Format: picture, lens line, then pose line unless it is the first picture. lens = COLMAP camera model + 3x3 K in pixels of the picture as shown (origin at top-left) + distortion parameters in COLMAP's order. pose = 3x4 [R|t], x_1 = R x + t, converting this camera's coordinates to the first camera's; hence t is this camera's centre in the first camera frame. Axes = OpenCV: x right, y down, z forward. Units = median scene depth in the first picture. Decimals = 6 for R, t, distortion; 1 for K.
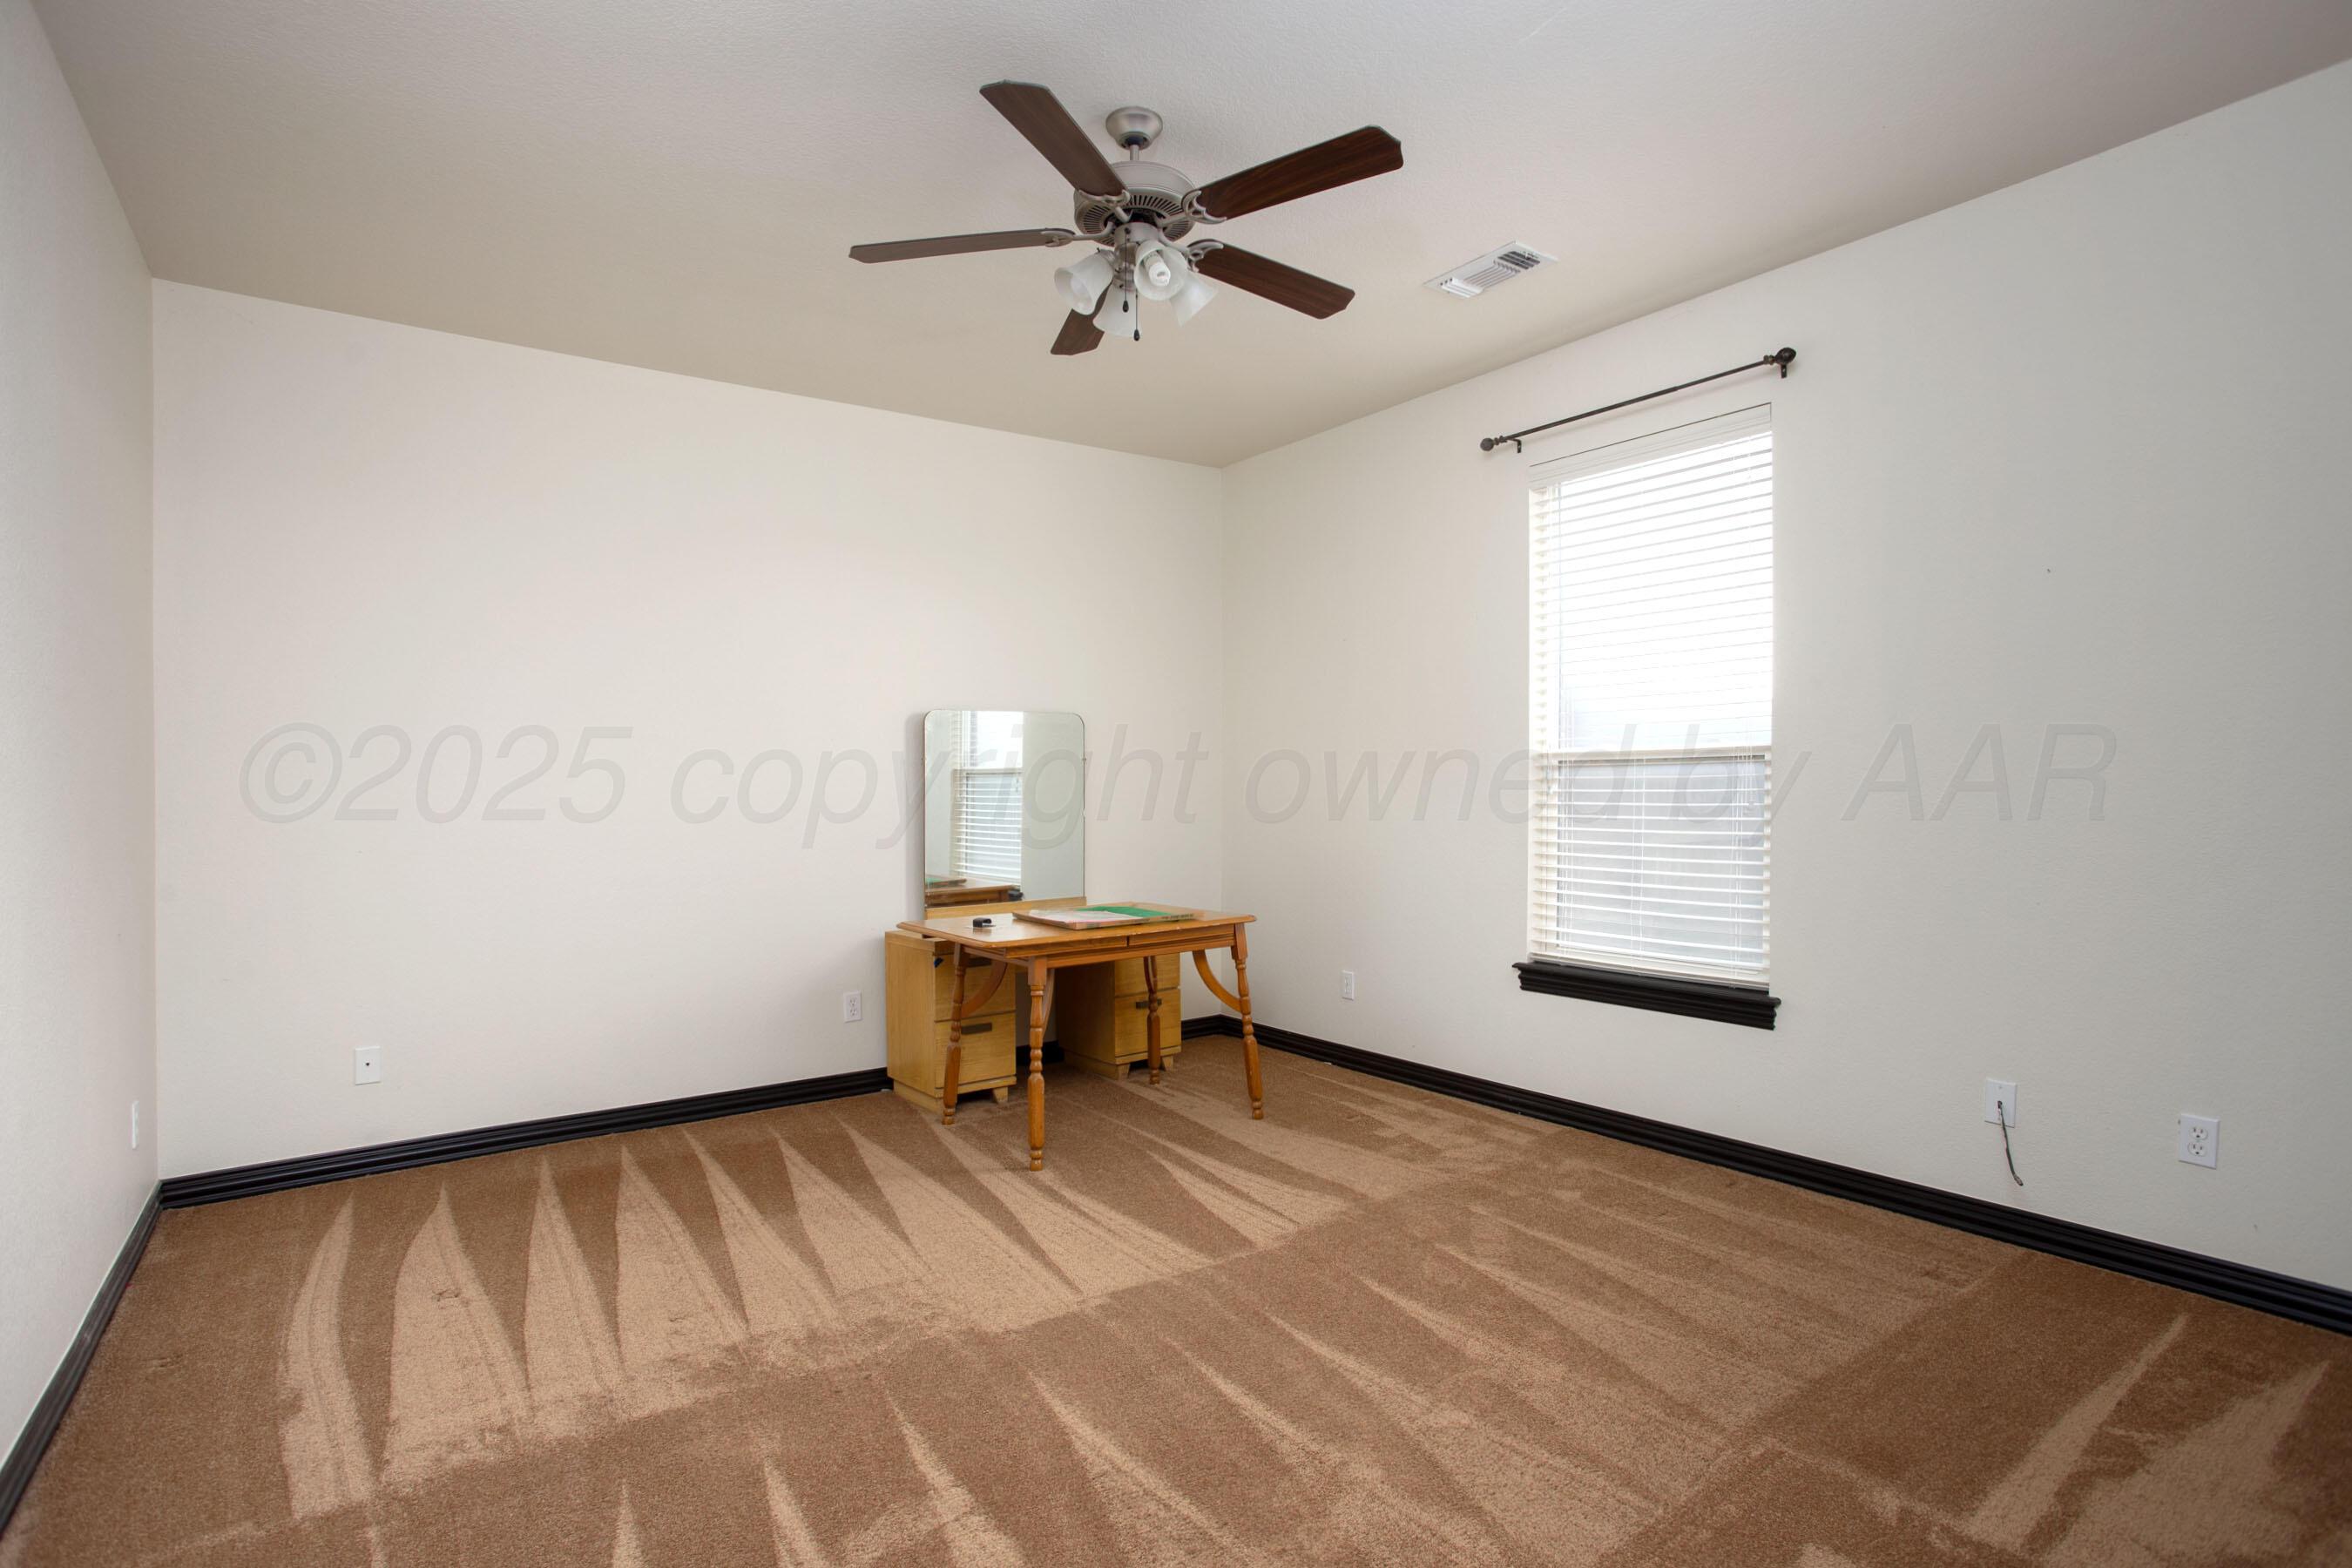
lens RADIAL K [[1184.2, 0, 1164.8], [0, 1184.2, 779.5], [0, 0, 1]] dist [0.018841, 0.000306]
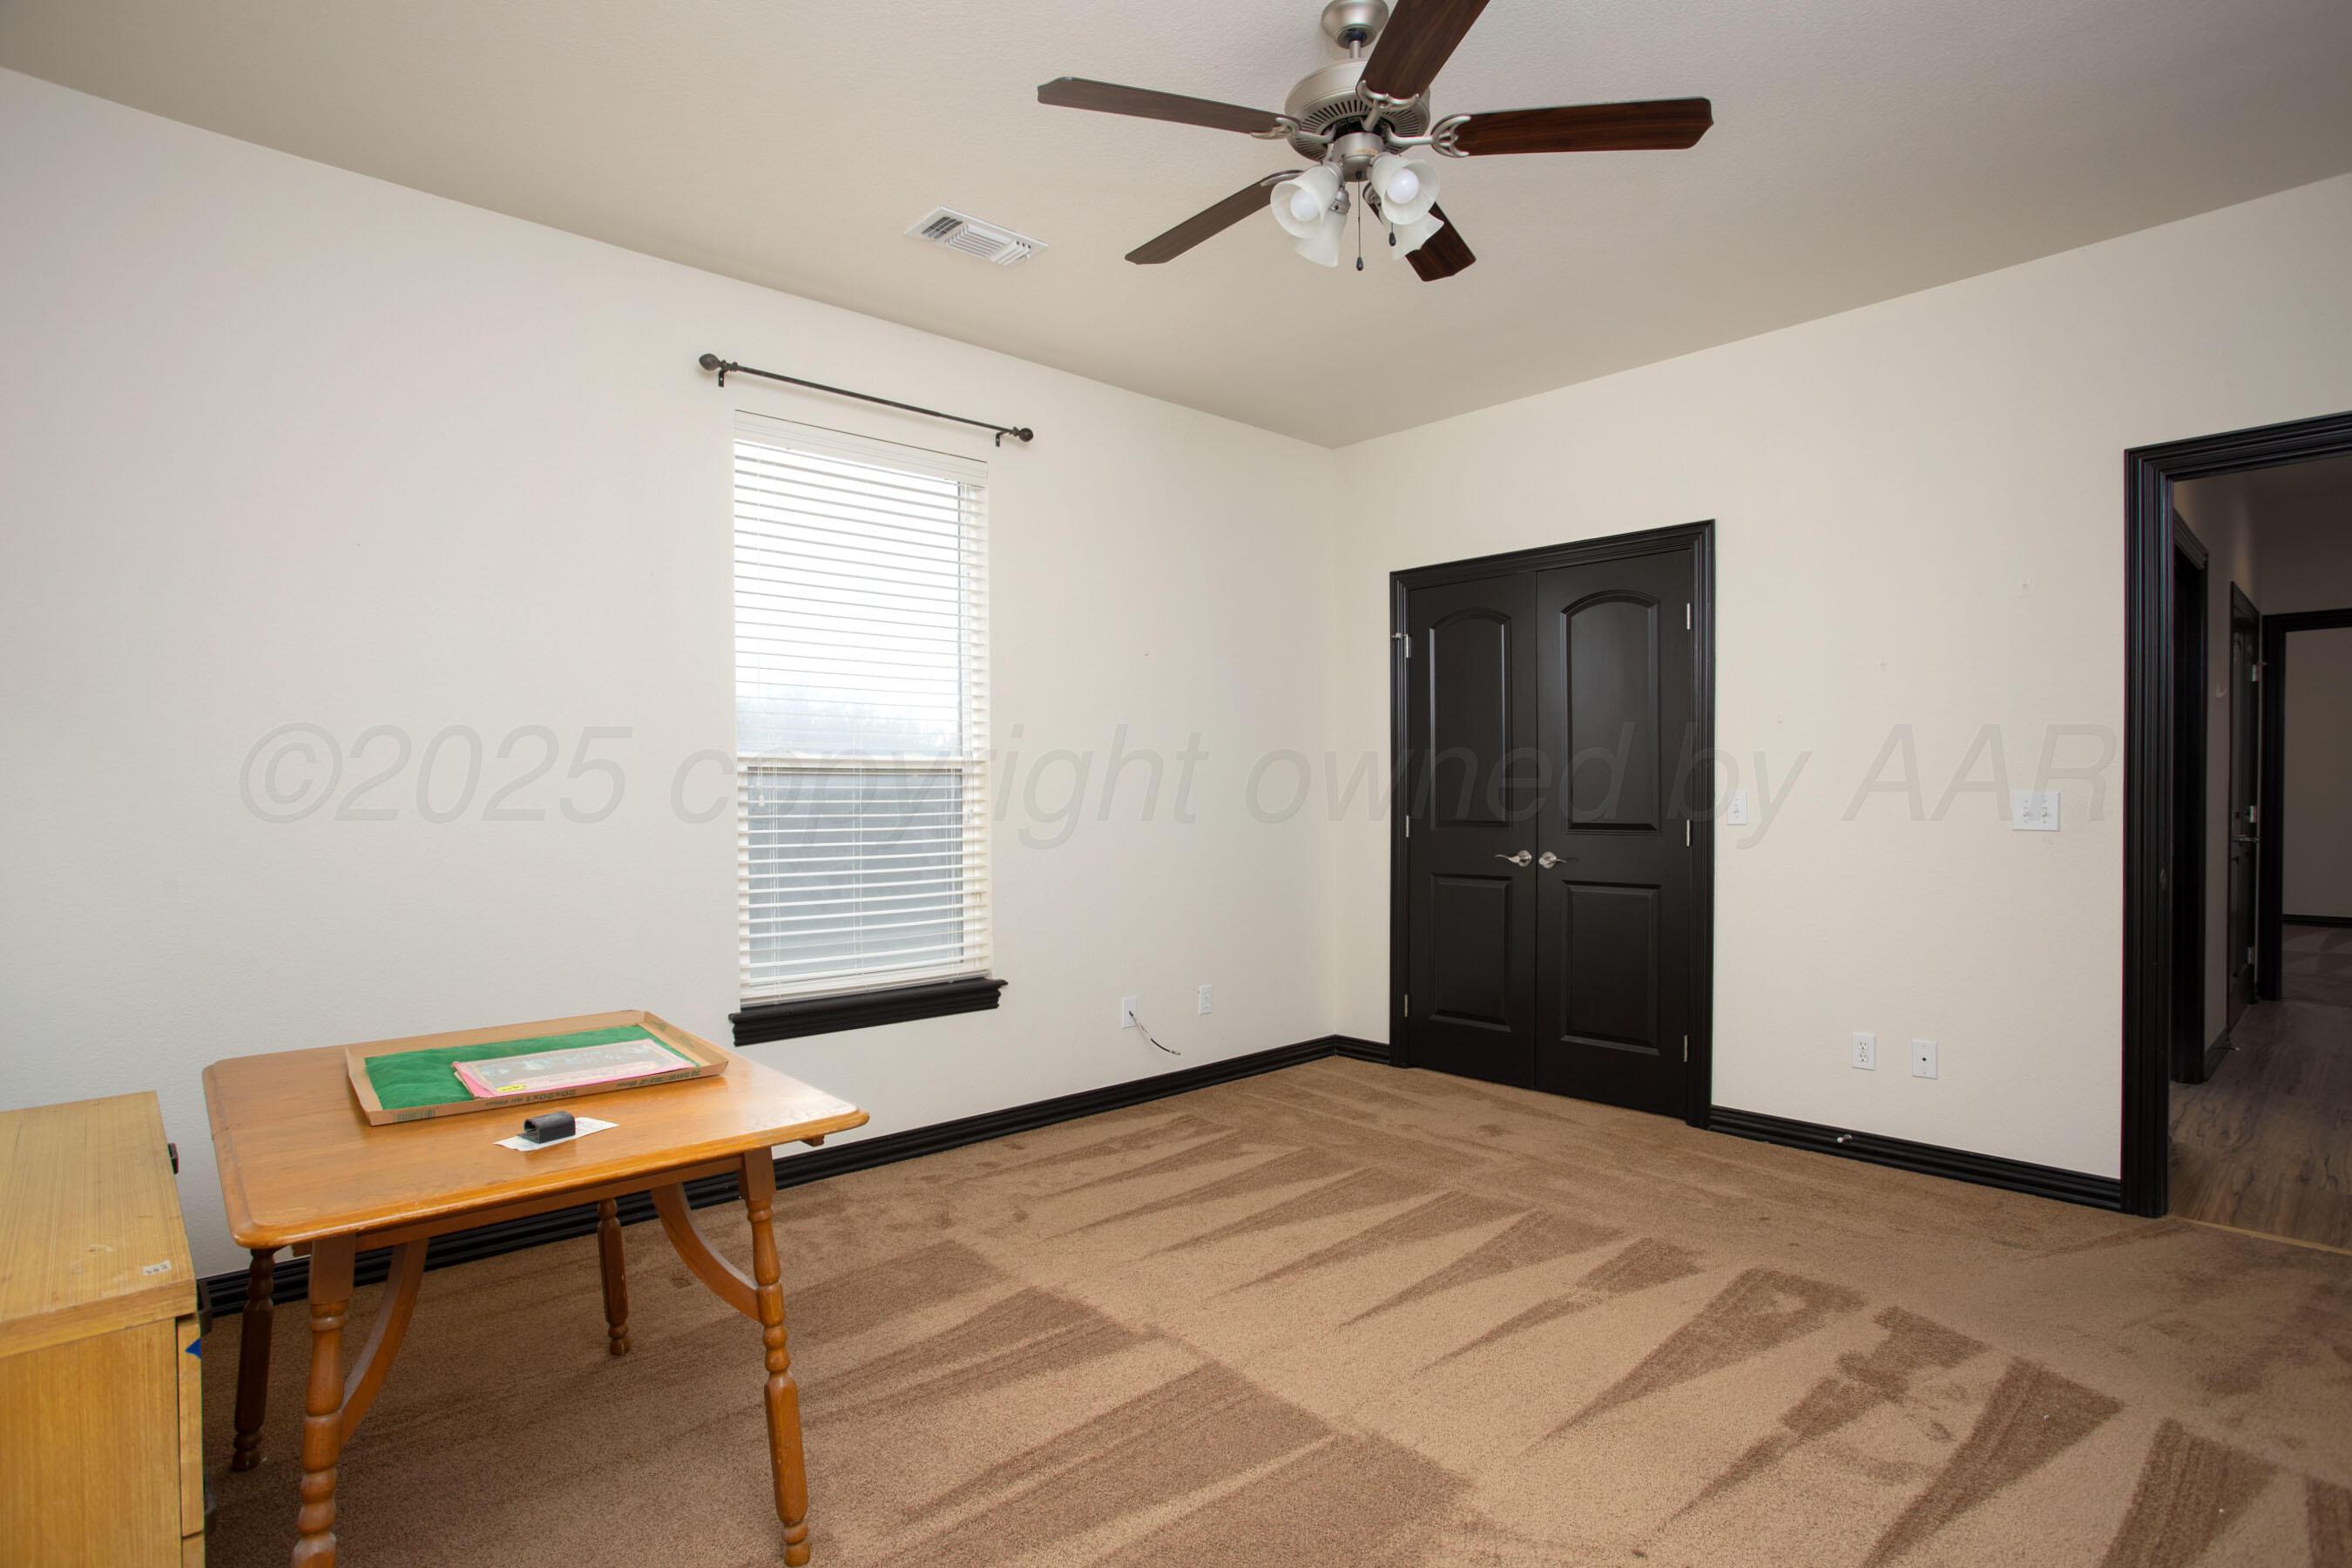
lens RADIAL K [[1184.2, 0, 1190.4], [0, 1184.2, 797.8], [0, 0, 1]] dist [0.018841, 0.000306]
pose [[-0.075796, 0.004620, 0.997113, -0.629809], [0.000133, 0.999989, -0.004623, 0.011213], [-0.997123, -0.000218, -0.075796, 0.870491]]
